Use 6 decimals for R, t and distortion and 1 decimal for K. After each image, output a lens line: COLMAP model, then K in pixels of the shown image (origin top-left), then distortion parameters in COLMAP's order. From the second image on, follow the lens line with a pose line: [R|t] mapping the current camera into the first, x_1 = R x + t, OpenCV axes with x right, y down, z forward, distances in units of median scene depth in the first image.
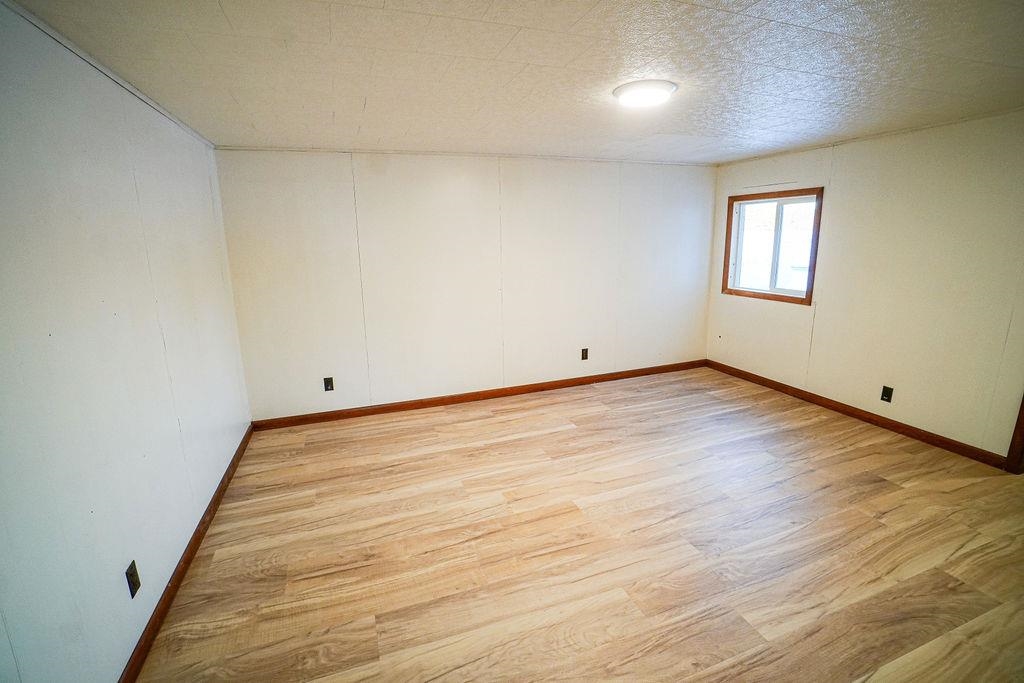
lens RADIAL K [[455.8, 0, 495.2], [0, 455.8, 332.1], [0, 0, 1]] dist [-0.072257, 0.027691]
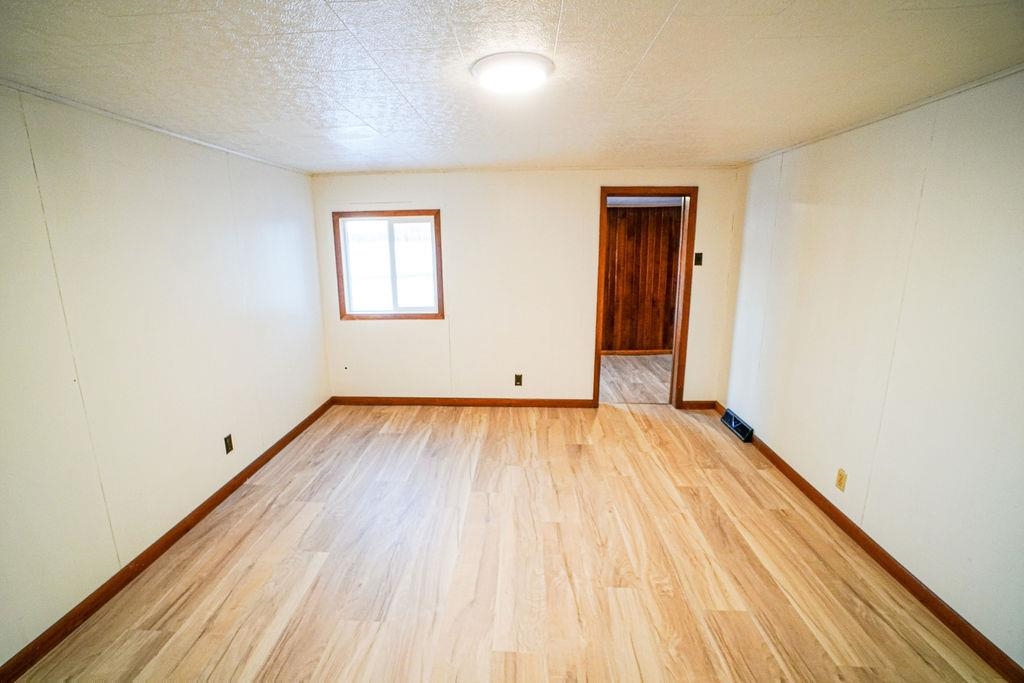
lens RADIAL K [[455.8, 0, 495.2], [0, 455.8, 332.1], [0, 0, 1]] dist [-0.072257, 0.027691]
pose [[0.379159, -0.164362, 0.910617, -0.236286], [0.194641, 0.976247, 0.095163, -0.105799], [-0.904629, 0.141162, 0.402145, 0.433124]]
